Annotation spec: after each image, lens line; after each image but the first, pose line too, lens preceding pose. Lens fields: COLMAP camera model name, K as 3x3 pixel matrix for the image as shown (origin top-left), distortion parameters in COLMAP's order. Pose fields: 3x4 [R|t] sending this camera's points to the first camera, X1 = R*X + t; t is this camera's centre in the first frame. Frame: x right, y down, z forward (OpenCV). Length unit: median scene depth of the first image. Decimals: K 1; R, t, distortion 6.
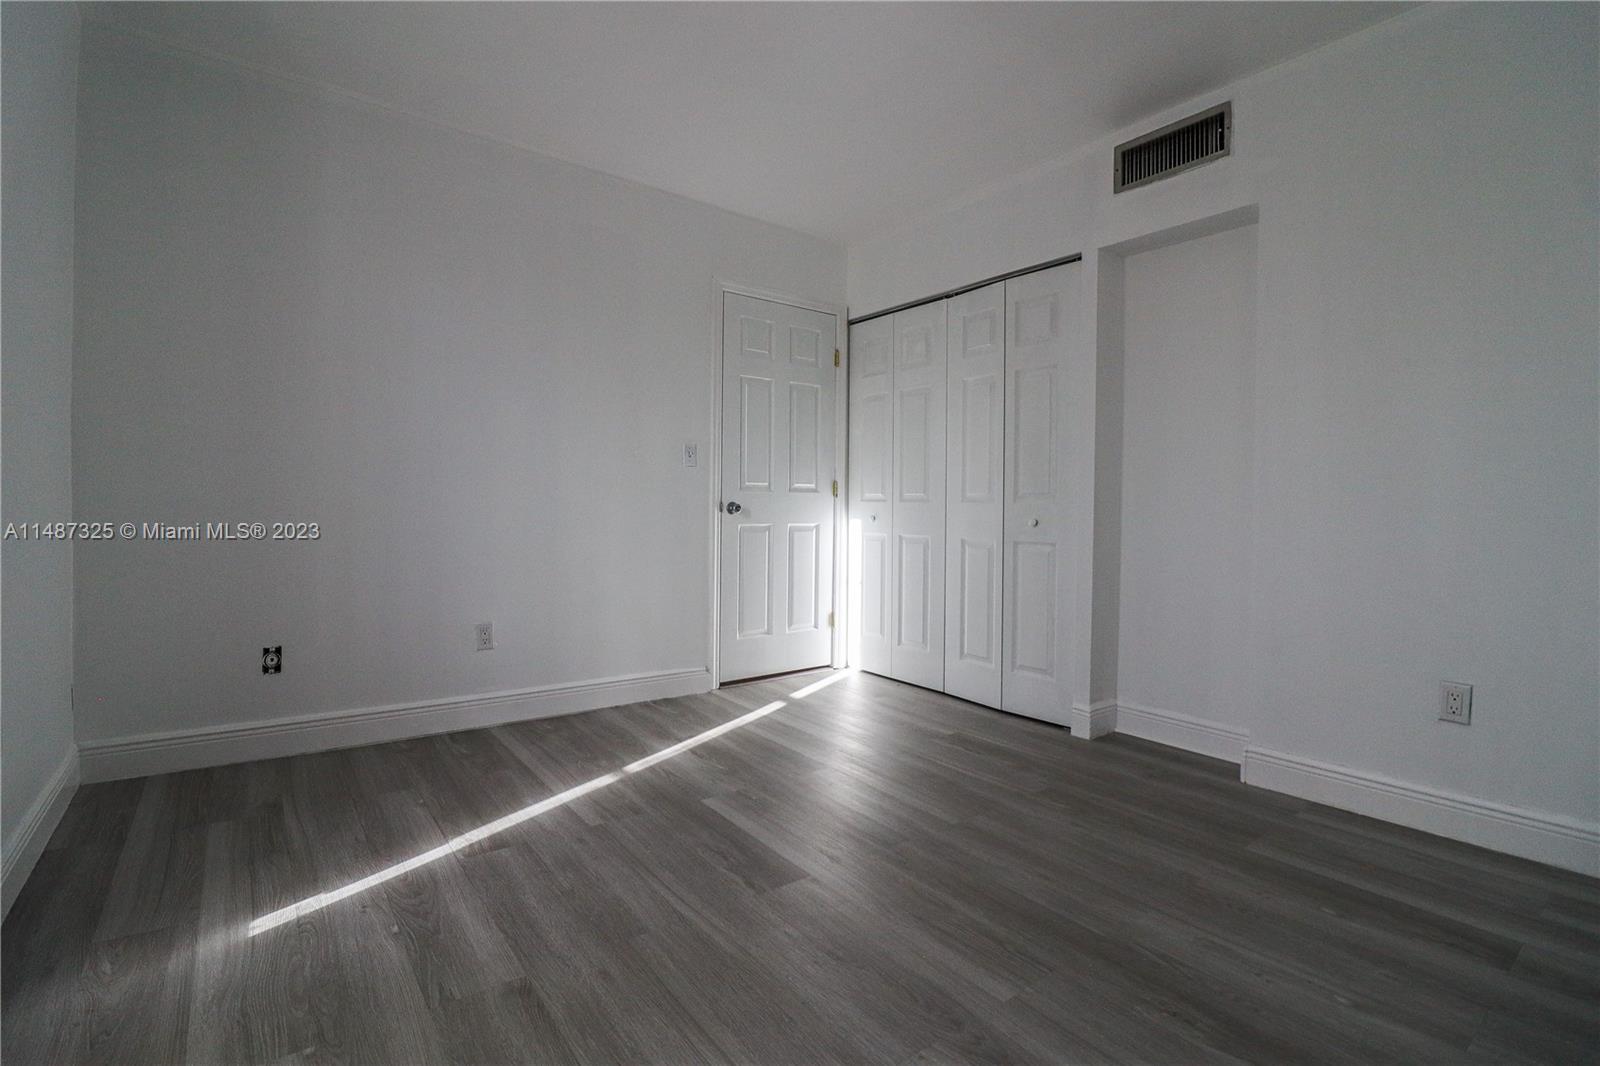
lens RADIAL K [[737.6, 0, 813.0], [0, 737.6, 525.4], [0, 0, 1]] dist [-0.007670, -0.009589]
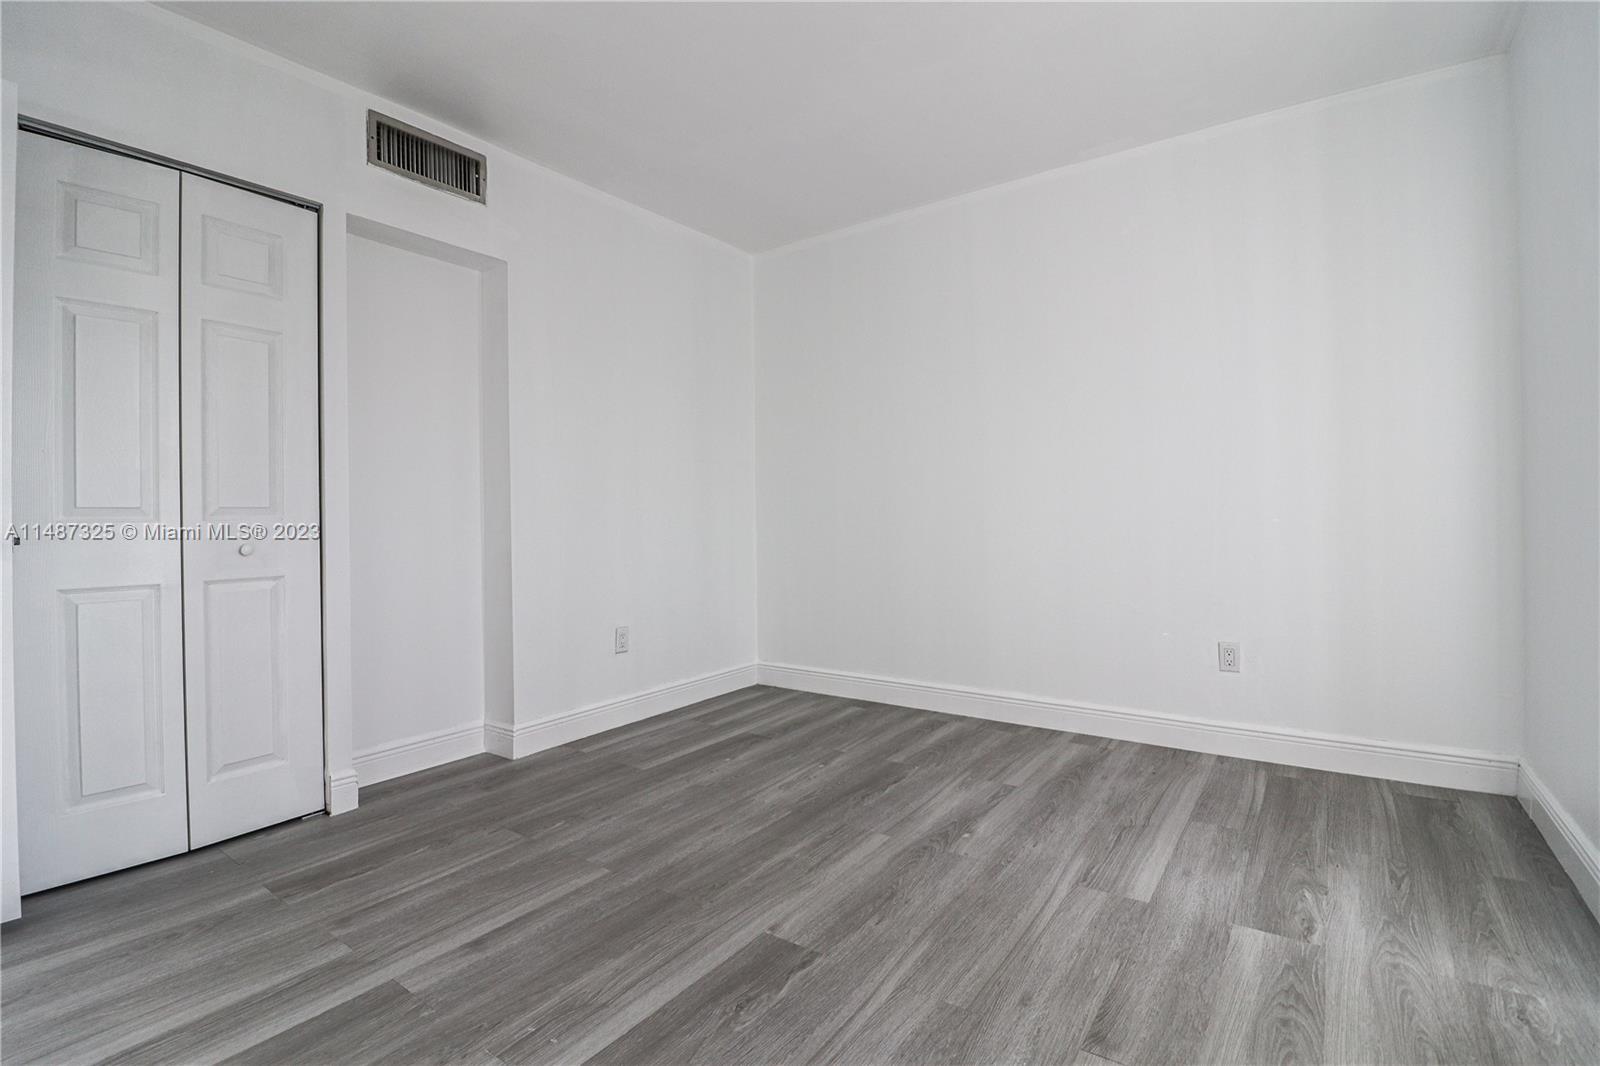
lens RADIAL K [[737.6, 0, 805.4], [0, 737.6, 518.2], [0, 0, 1]] dist [-0.007670, -0.009589]
pose [[-0.292920, -0.008298, 0.956101, -0.619564], [0.037679, 0.999085, 0.020214, -0.032631], [-0.955394, 0.041946, -0.292340, 0.847042]]
